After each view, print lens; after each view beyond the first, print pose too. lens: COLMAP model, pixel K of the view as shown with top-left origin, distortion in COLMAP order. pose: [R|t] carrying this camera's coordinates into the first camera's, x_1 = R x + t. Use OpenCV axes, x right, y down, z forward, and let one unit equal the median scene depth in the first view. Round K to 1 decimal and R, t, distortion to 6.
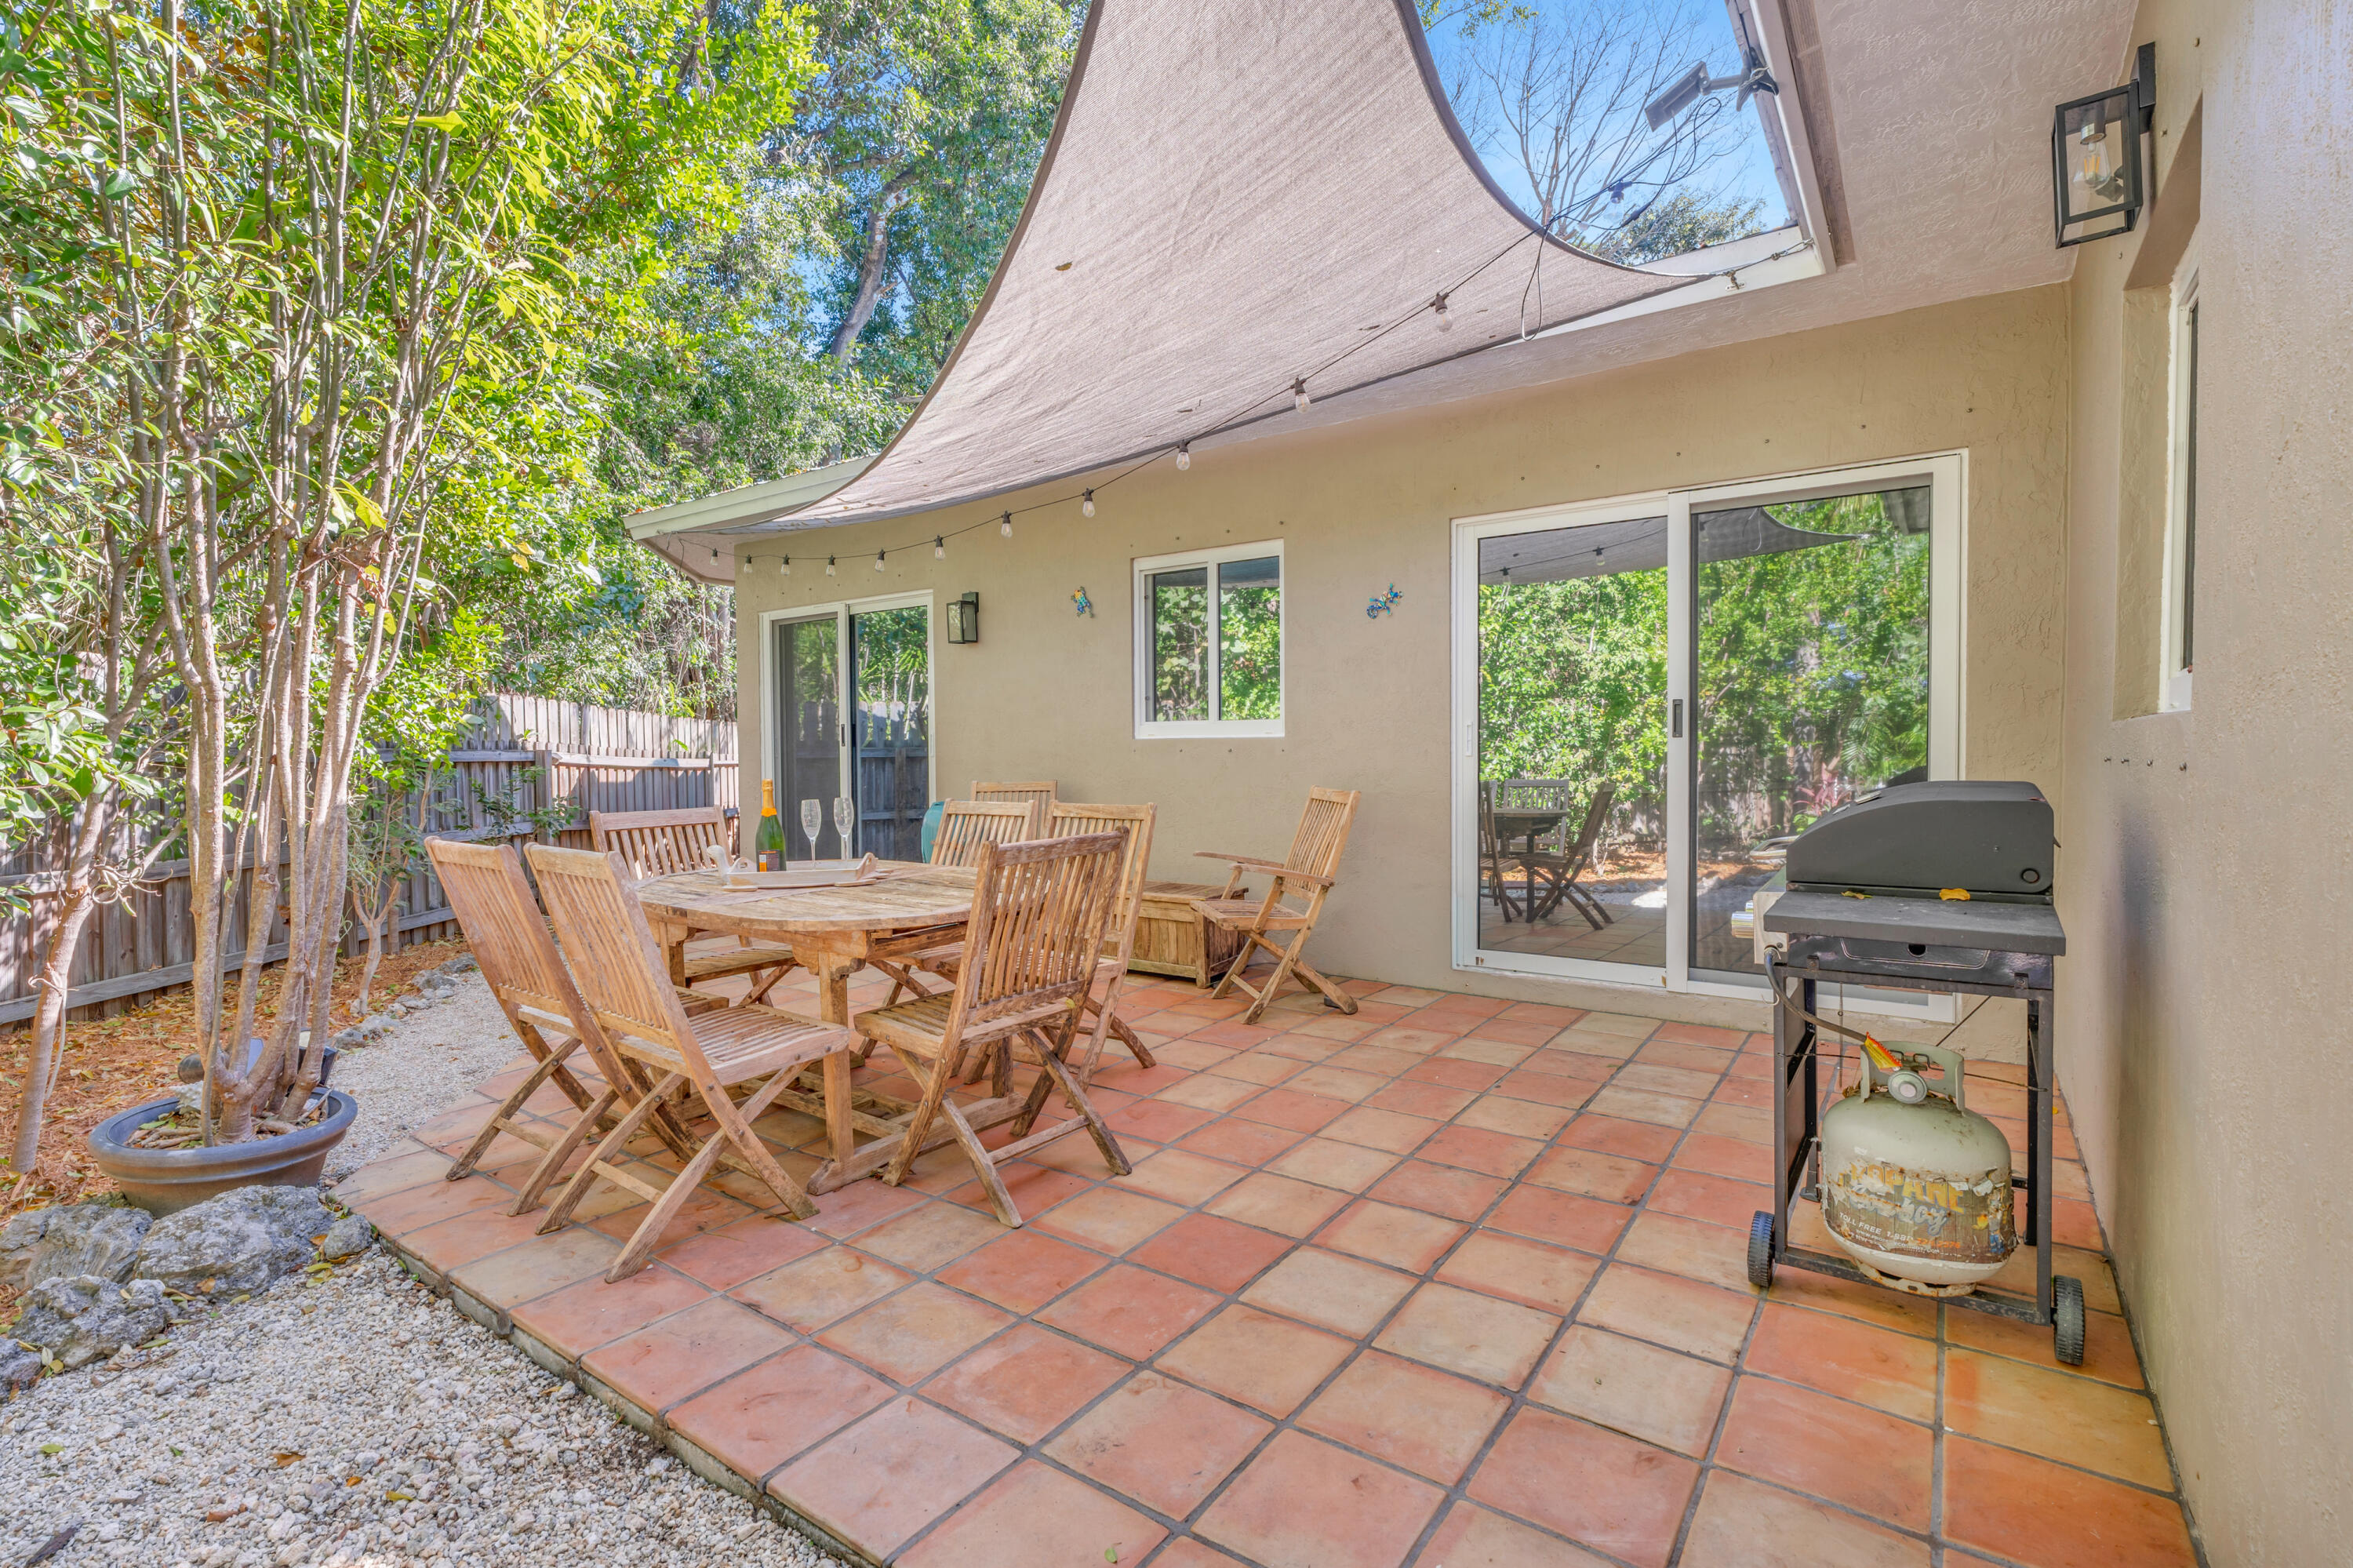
lens RADIAL K [[1080.5, 0, 1176.5], [0, 1080.5, 784.0], [0, 0, 1]] dist [-0.014506, -0.000305]
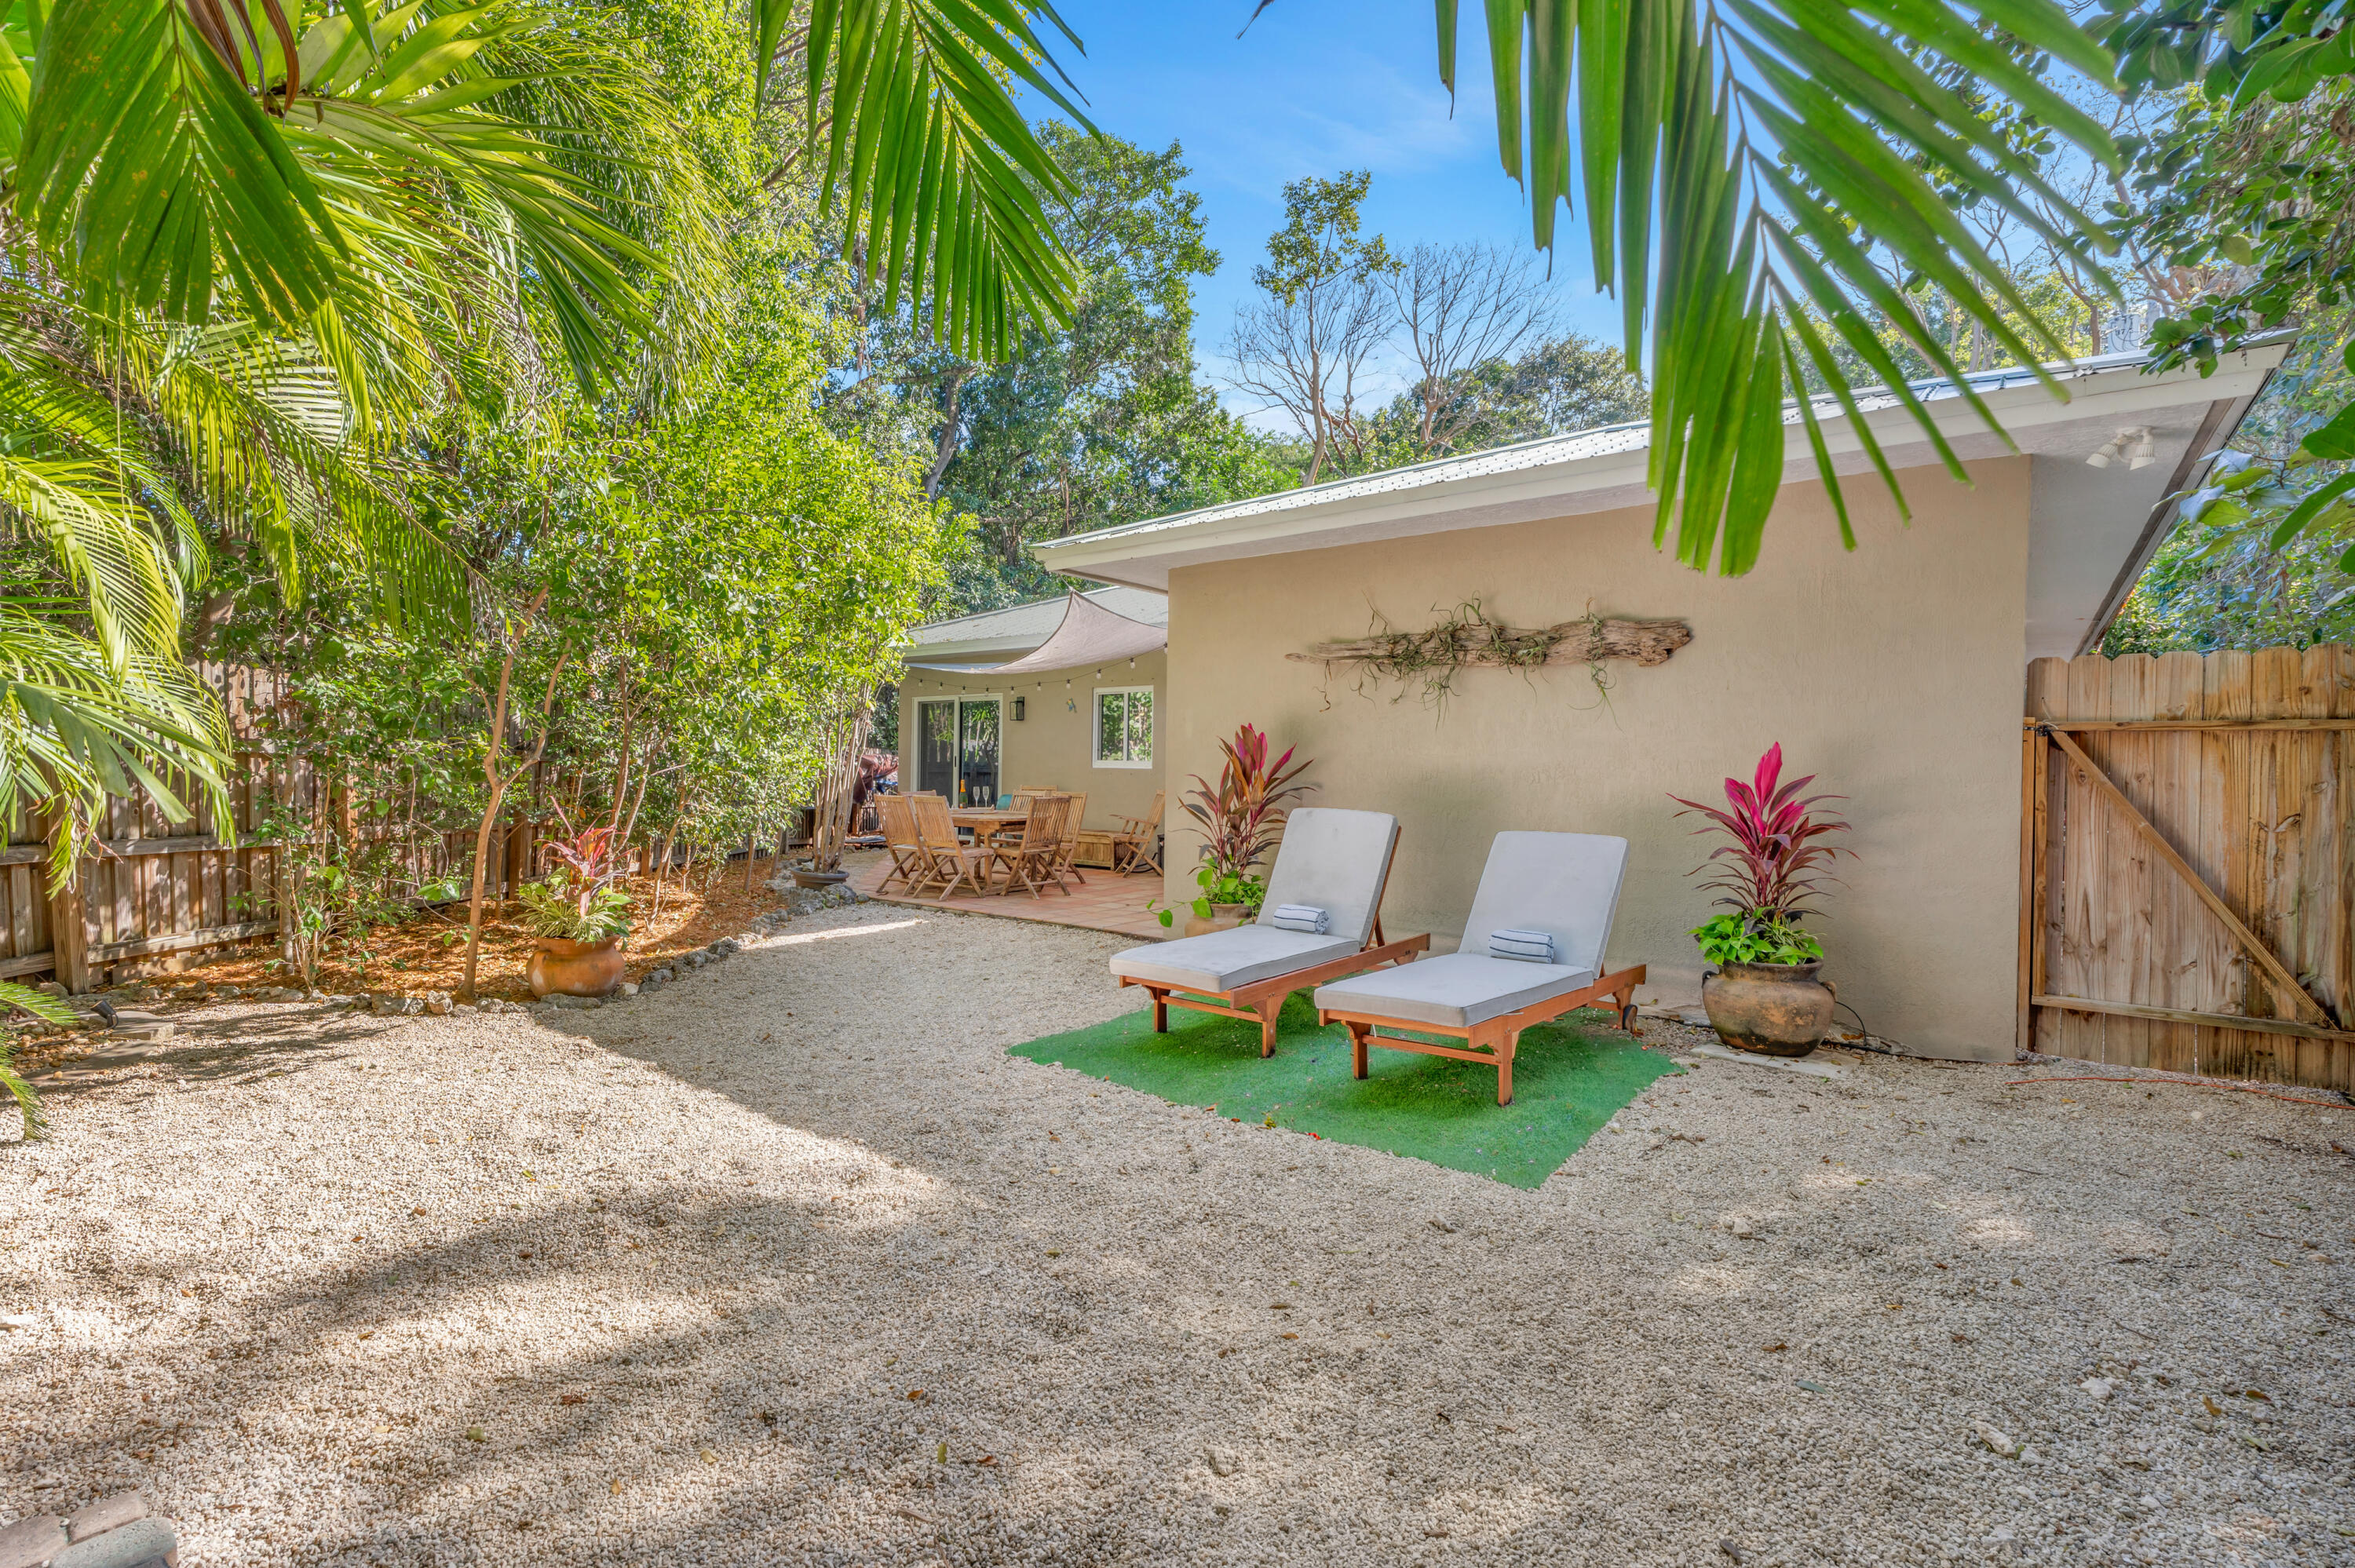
lens RADIAL K [[1081.2, 0, 1177.5], [0, 1081.2, 784.0], [0, 0, 1]] dist [-0.014506, -0.000305]
pose [[0.999685, 0.018193, -0.017273, 0.333346], [-0.018431, 0.999736, -0.013727, 0.040360], [0.017019, 0.014041, 0.999757, -2.356372]]
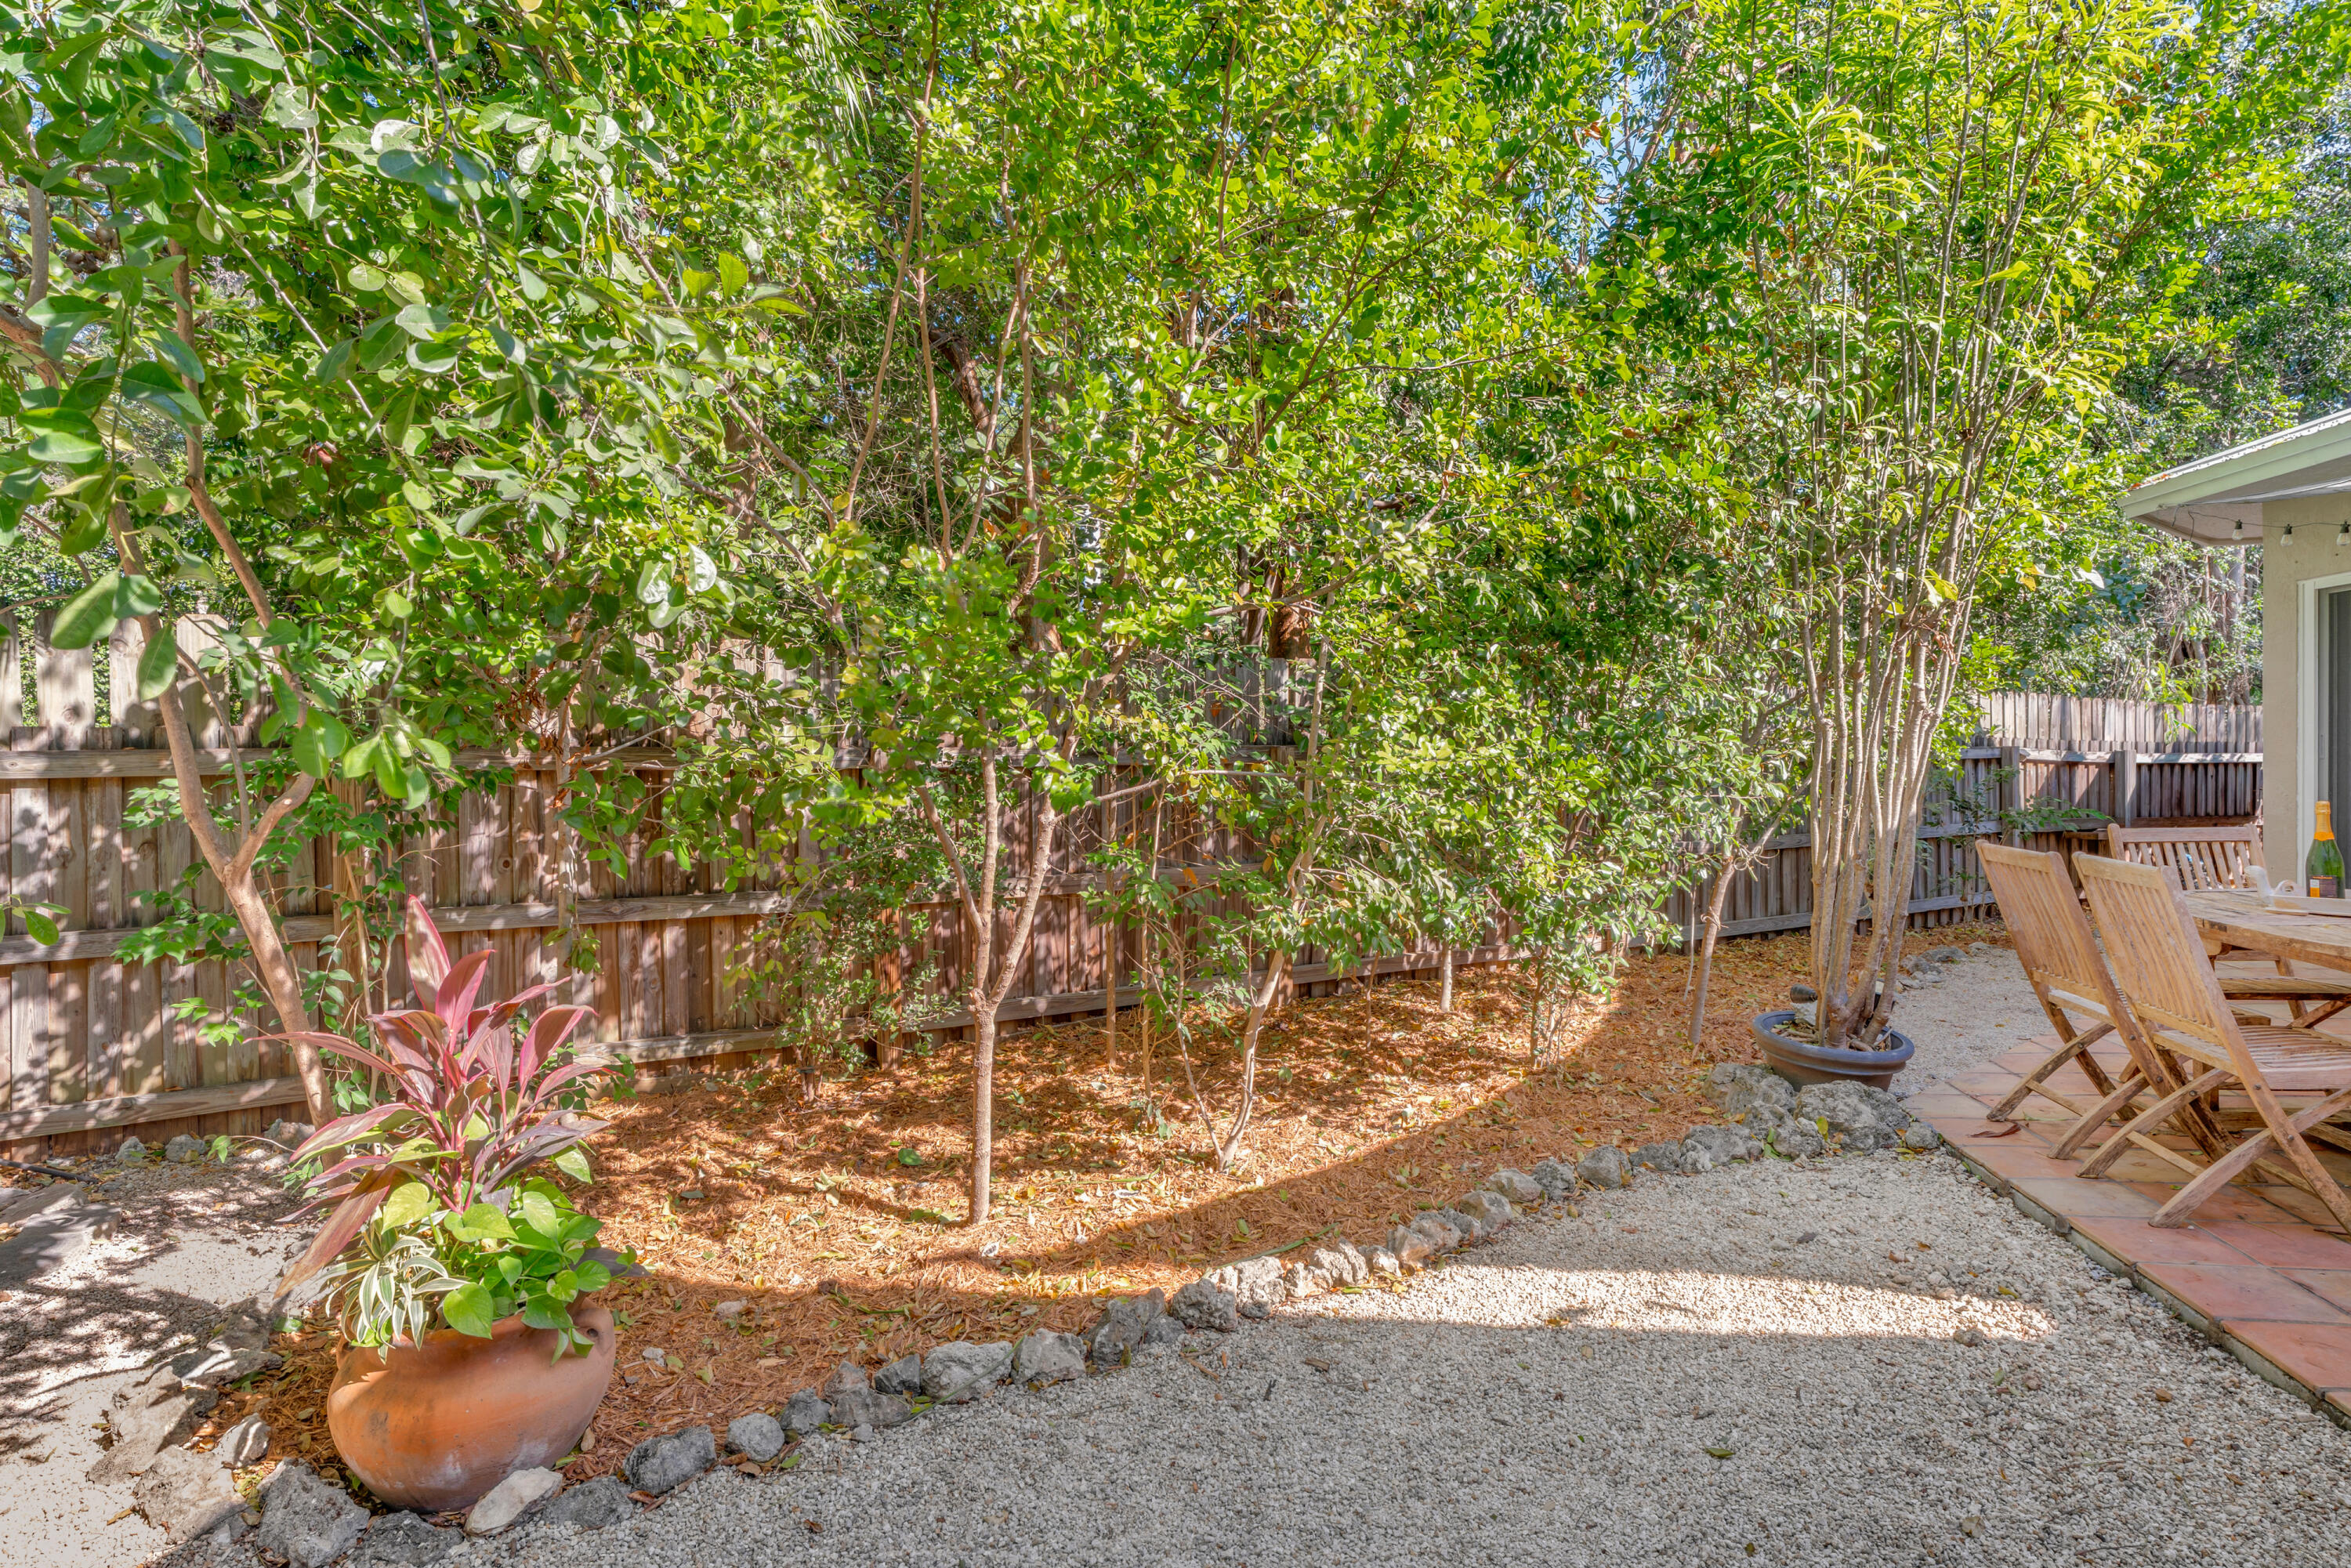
lens RADIAL K [[1292.0, 0, 1177.6], [0, 1292.0, 763.9], [0, 0, 1]] dist [0.002925, 0.001428]
pose [[0.480386, 0.015877, -0.876913, 0.159836], [-0.016815, 0.999819, 0.008891, -0.034613], [0.876896, 0.010474, 0.480566, -0.502991]]
